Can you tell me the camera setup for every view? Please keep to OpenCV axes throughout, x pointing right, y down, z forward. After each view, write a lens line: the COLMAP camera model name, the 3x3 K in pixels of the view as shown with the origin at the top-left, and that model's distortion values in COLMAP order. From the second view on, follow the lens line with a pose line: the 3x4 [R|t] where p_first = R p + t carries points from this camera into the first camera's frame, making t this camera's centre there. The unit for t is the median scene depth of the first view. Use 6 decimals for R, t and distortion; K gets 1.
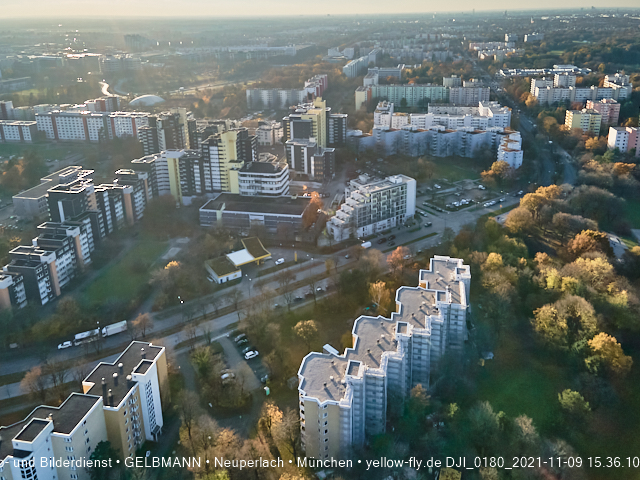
lens RADIAL K [[483.9, 0, 317.5], [0, 483.9, 151.3], [0, 0, 1]] dist [0.032940, 0.004005]
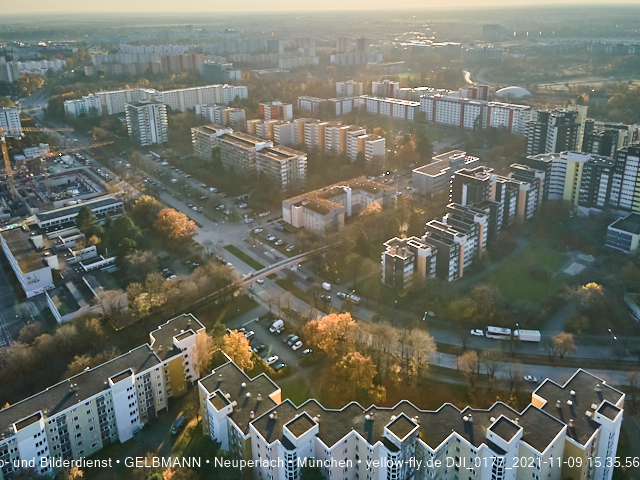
lens RADIAL K [[483.9, 0, 317.5], [0, 483.9, 151.3], [0, 0, 1]] dist [0.032940, 0.004005]
pose [[0.788496, 0.168433, -0.591528, -0.166993], [-0.157149, 0.985019, 0.071000, 0.007871], [0.594625, 0.036974, 0.803153, -0.004237]]
